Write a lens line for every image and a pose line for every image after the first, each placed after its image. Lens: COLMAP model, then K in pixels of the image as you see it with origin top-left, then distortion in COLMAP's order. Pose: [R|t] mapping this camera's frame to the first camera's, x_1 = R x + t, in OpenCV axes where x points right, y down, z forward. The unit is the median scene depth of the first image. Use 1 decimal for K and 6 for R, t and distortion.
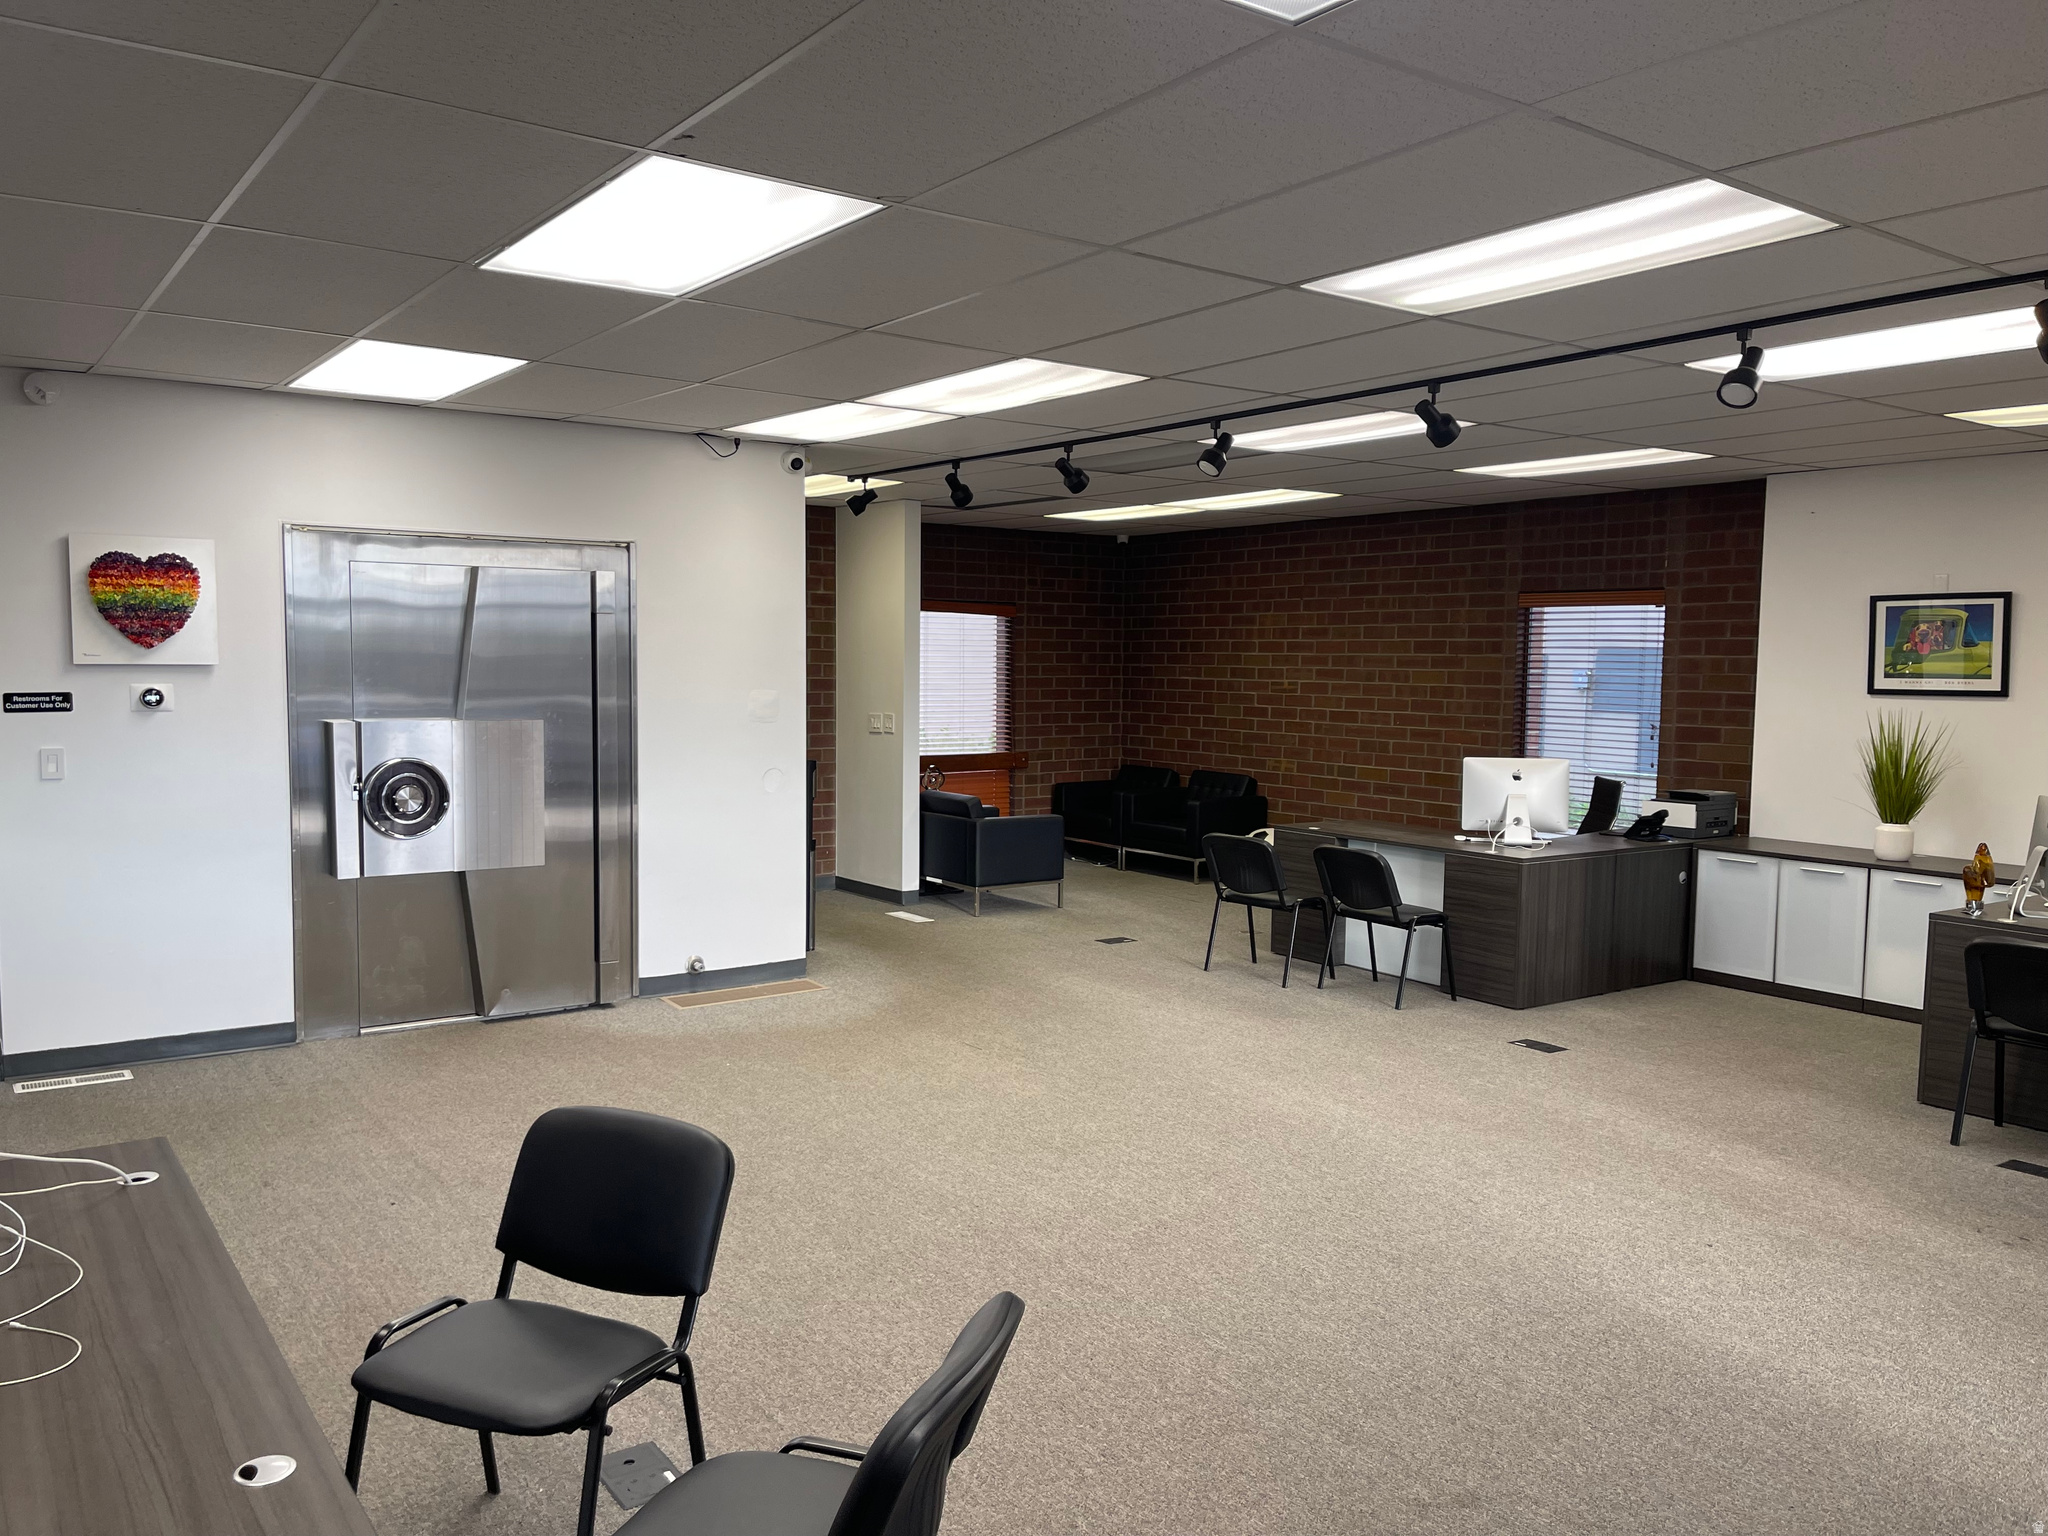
lens RADIAL K [[1523.5, 0, 956.1], [0, 1523.5, 805.1], [0, 0, 1]] dist [0.030963, -0.060481]
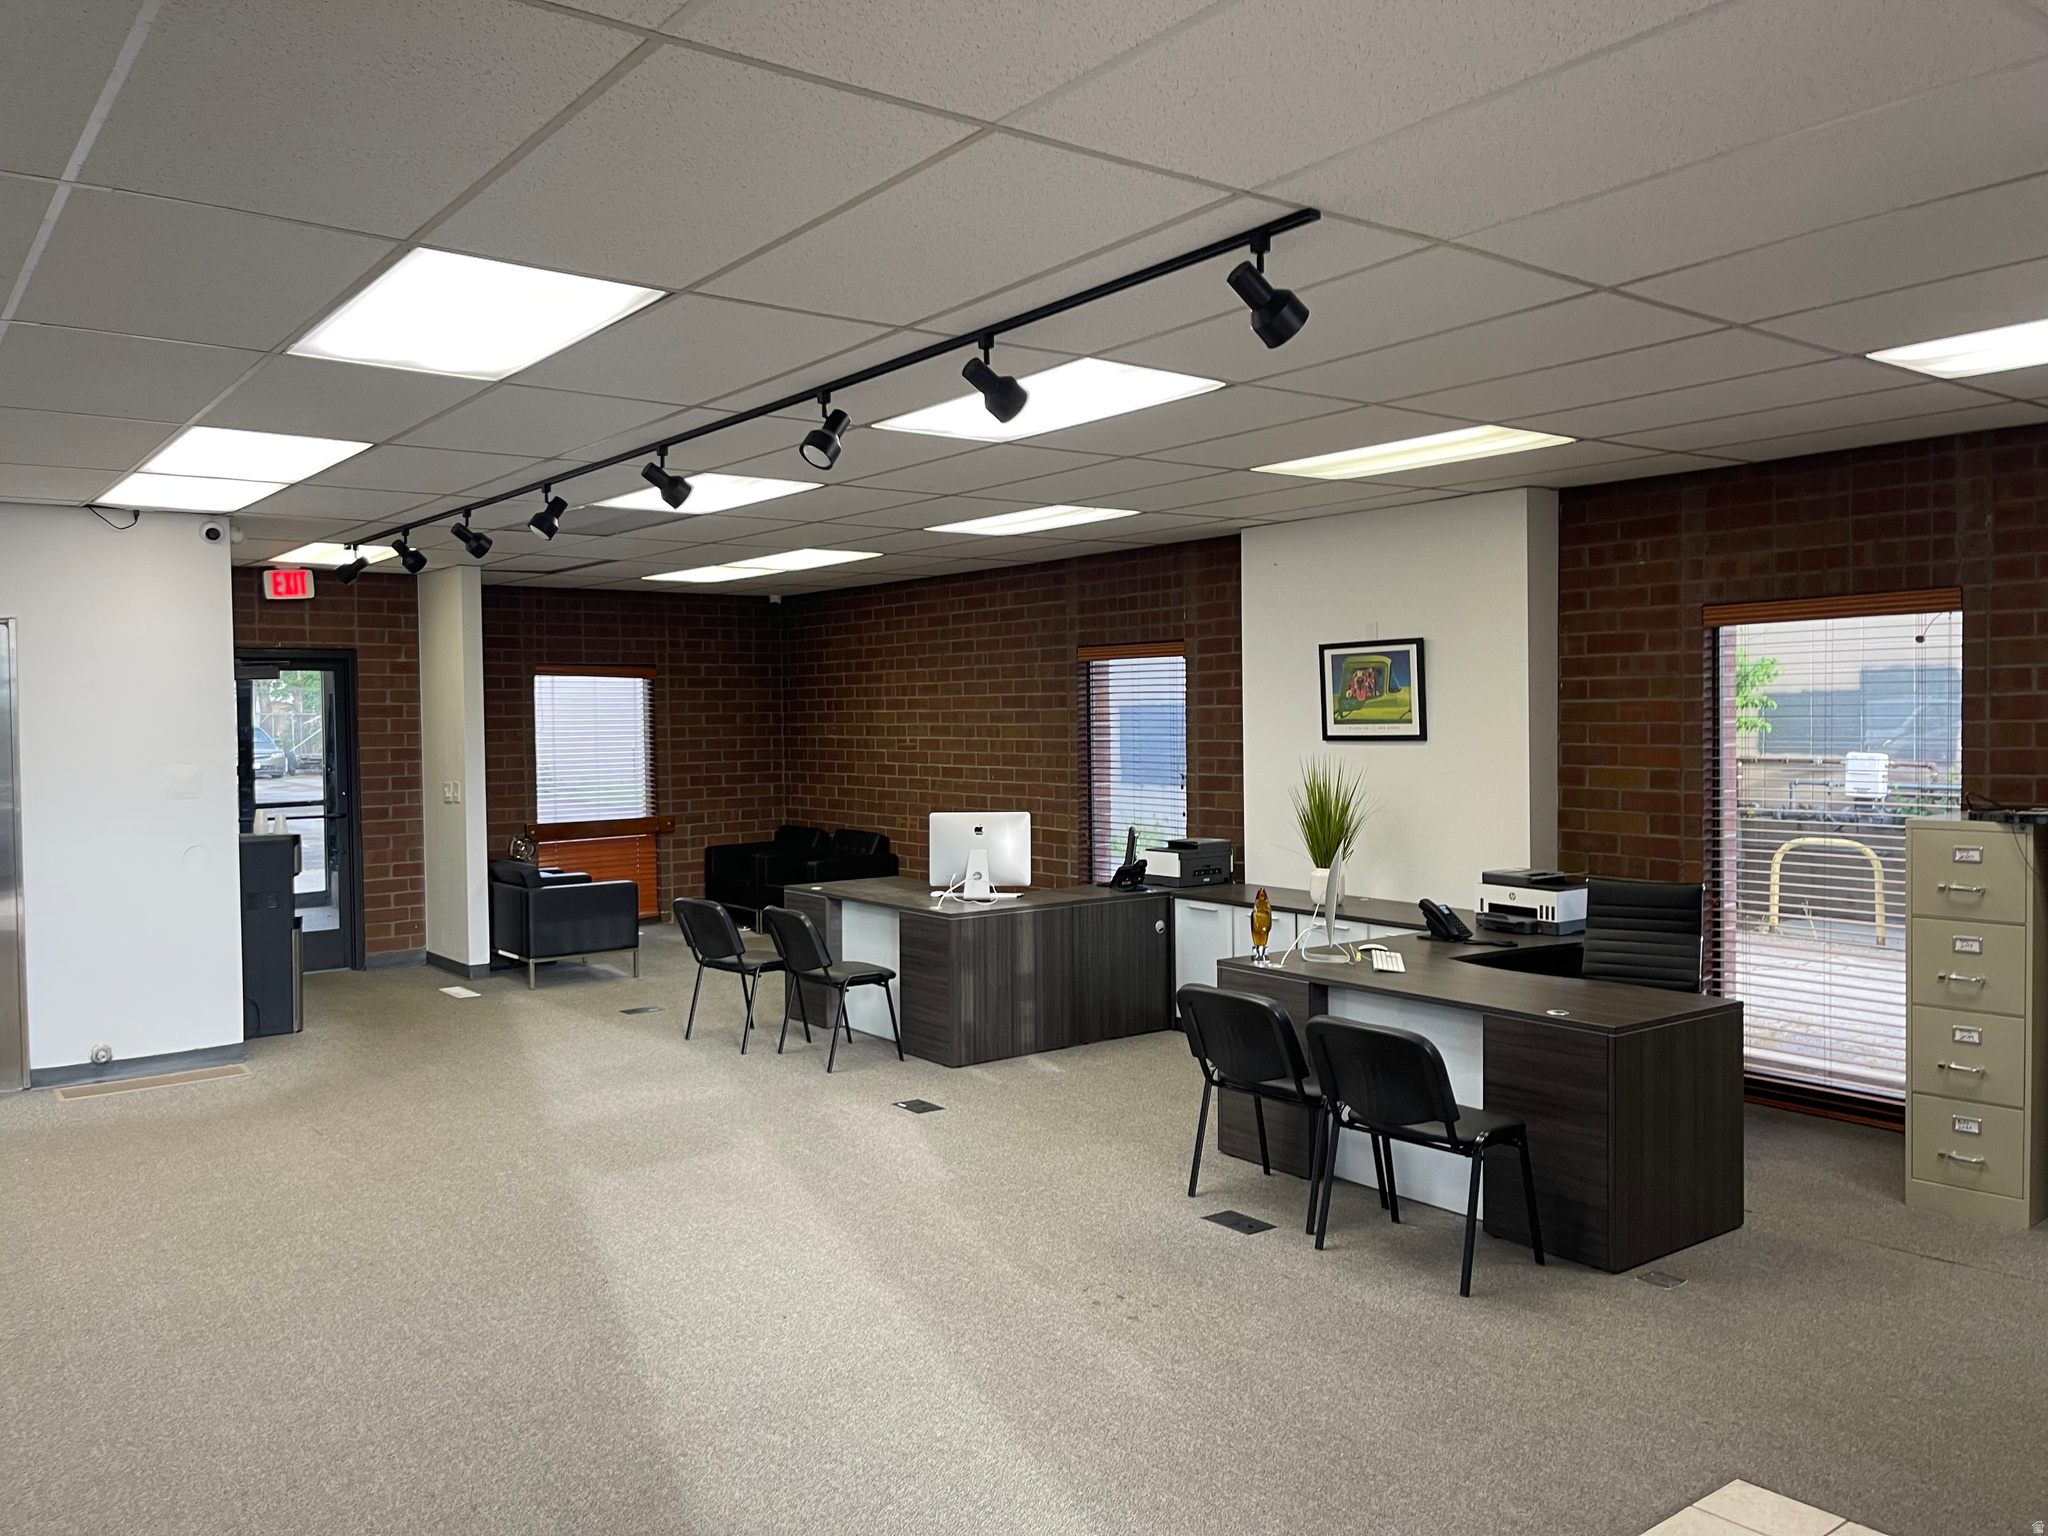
lens RADIAL K [[1531.4, 0, 1024.0], [0, 1531.4, 768.0], [0, 0, 1]] dist [0.042246, -0.082631]
pose [[0.997712, -0.025838, 0.062470, 0.265955], [0.029593, 0.997762, -0.059959, 0.000750], [-0.060781, 0.061670, 0.996244, -0.003117]]
